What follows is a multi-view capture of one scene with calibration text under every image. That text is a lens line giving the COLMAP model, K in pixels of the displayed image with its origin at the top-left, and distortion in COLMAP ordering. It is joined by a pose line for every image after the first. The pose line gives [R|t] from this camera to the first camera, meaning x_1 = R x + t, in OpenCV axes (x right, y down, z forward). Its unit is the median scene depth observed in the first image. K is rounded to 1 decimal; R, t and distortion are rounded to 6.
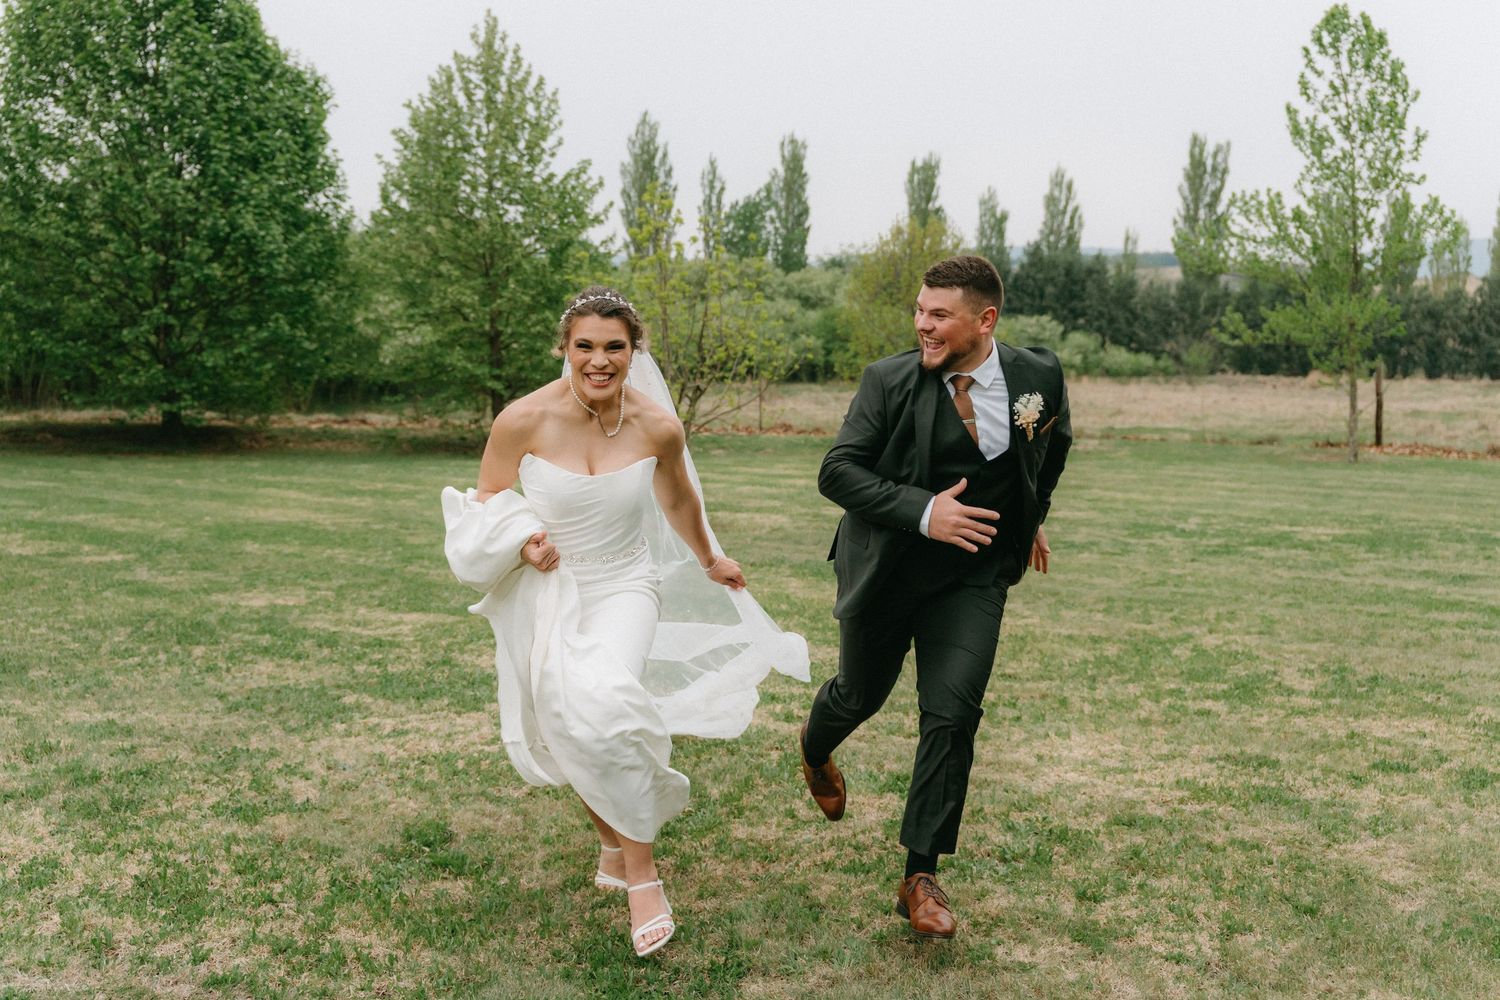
lens RADIAL K [[1657.0, 0, 750.0], [0, 1657.0, 500.0], [0, 0, 1]] dist [-0.031955, -0.007355]
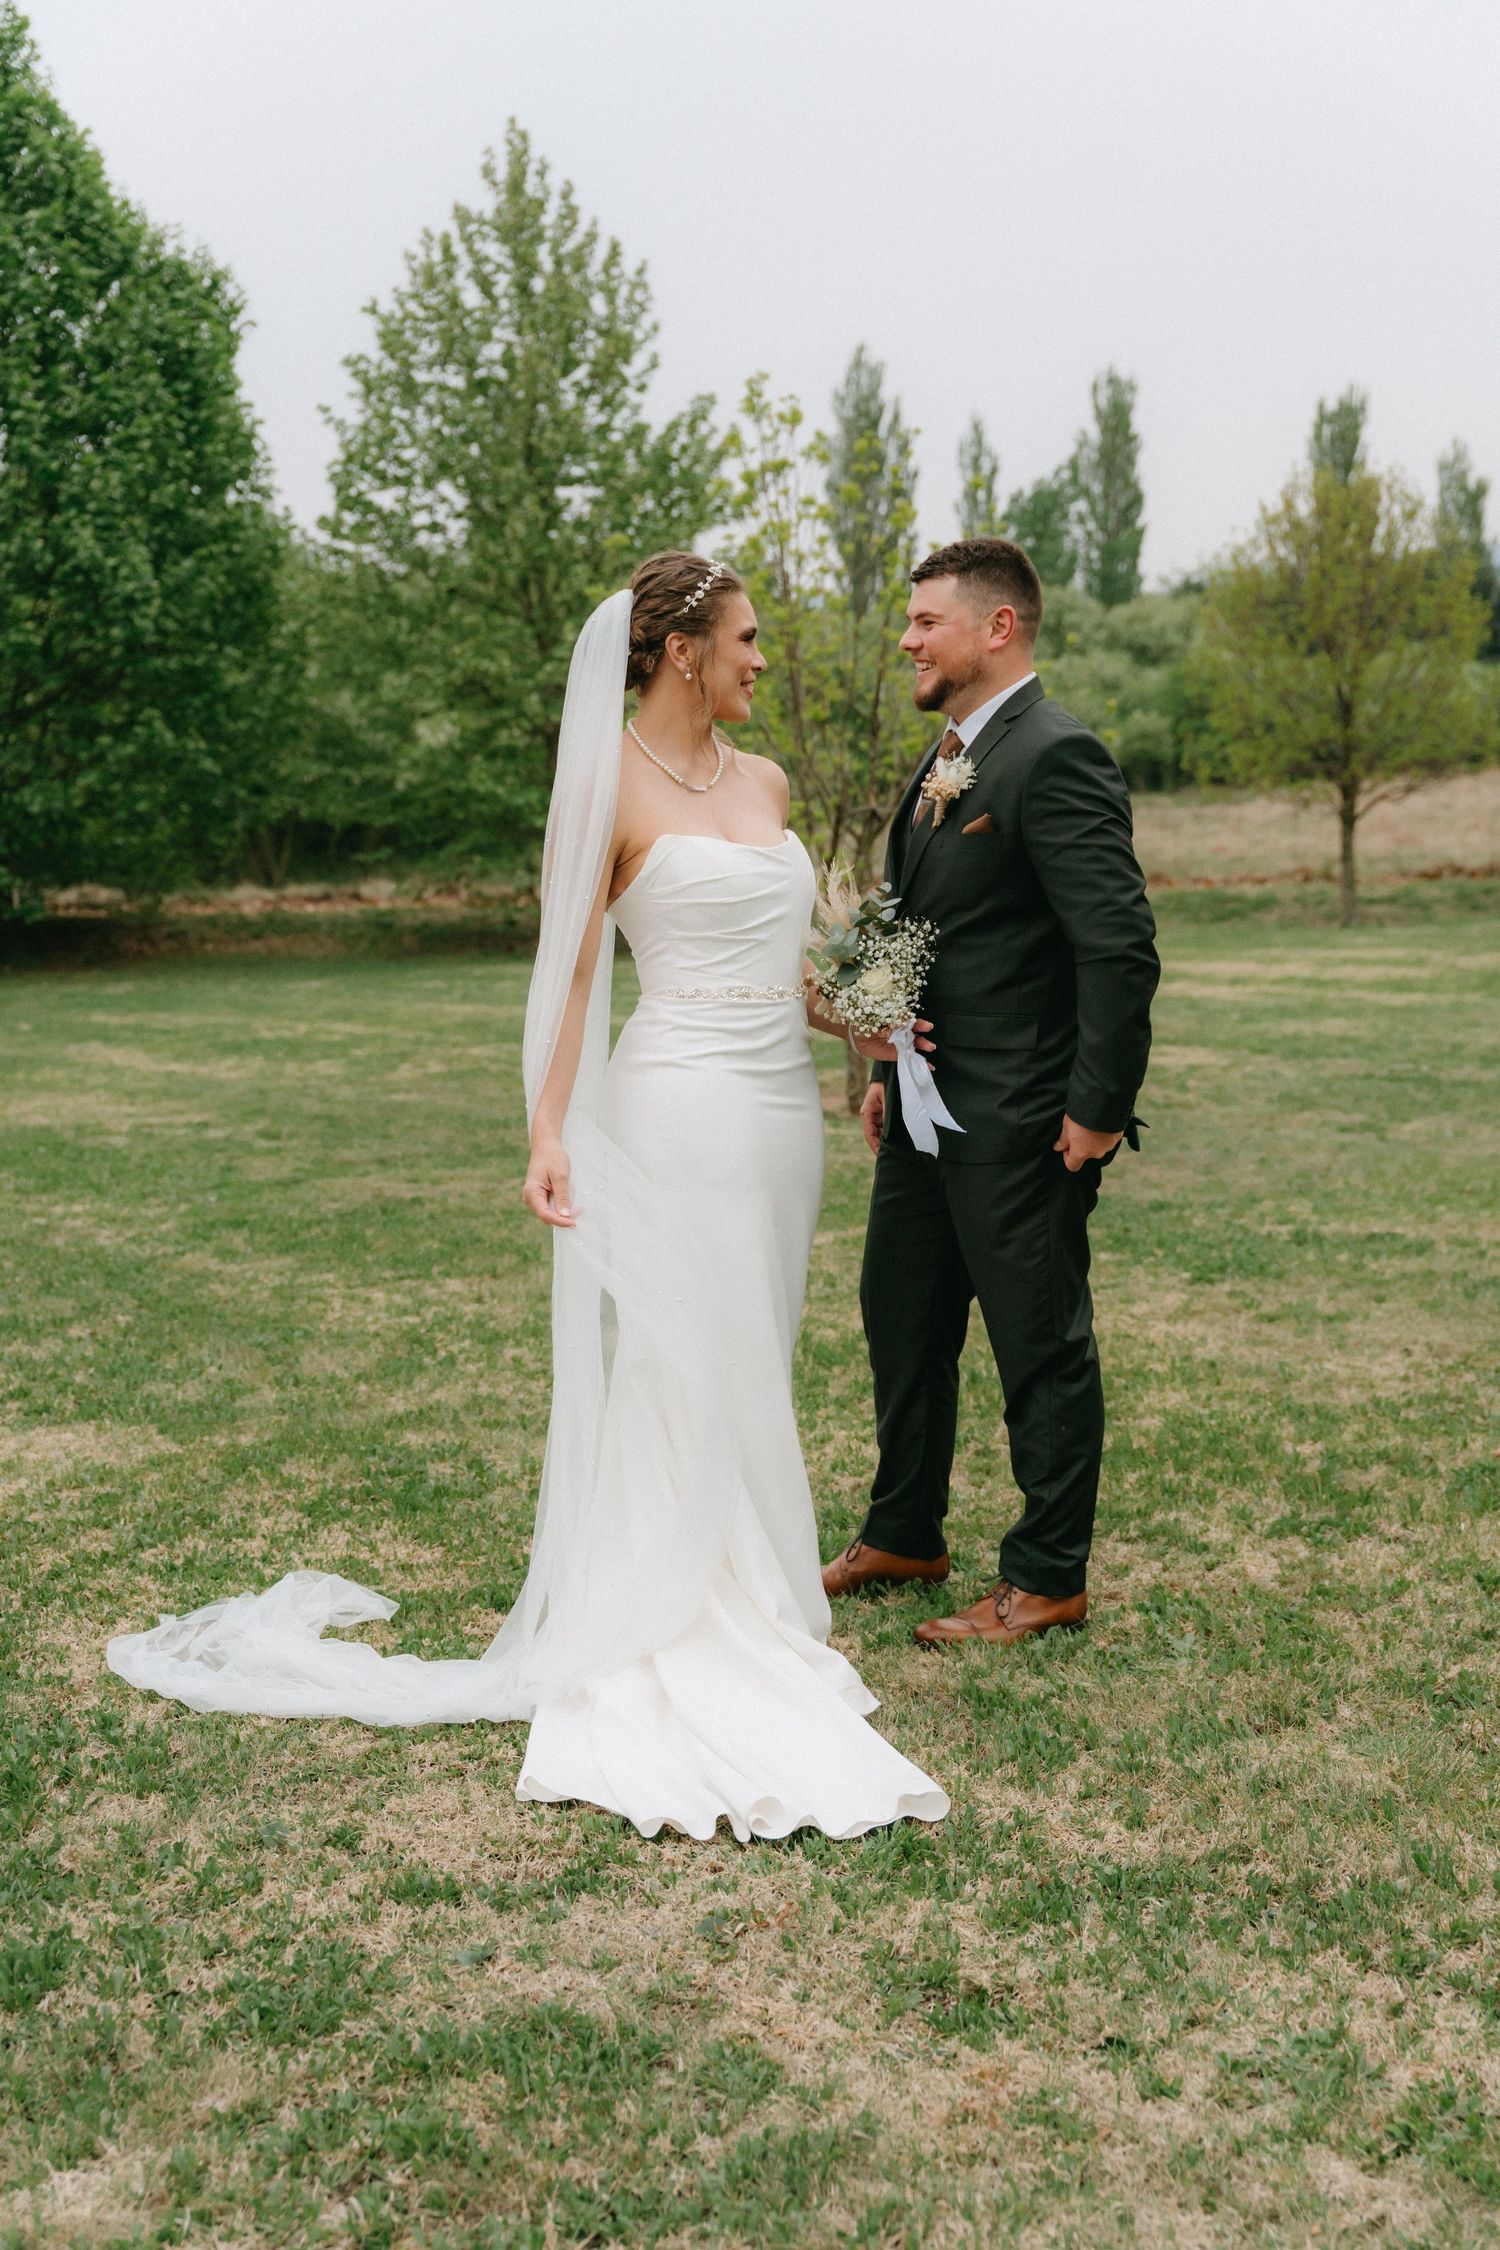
lens RADIAL K [[2723.0, 0, 753.9], [0, 2723.0, 1189.6], [0, 0, 1]] dist [0.016128, 0.005503]
pose [[0.993089, -0.031054, -0.113181, 0.009422], [0.038888, 0.996950, 0.067671, -0.006996], [0.110734, -0.071605, 0.991267, 0.104237]]
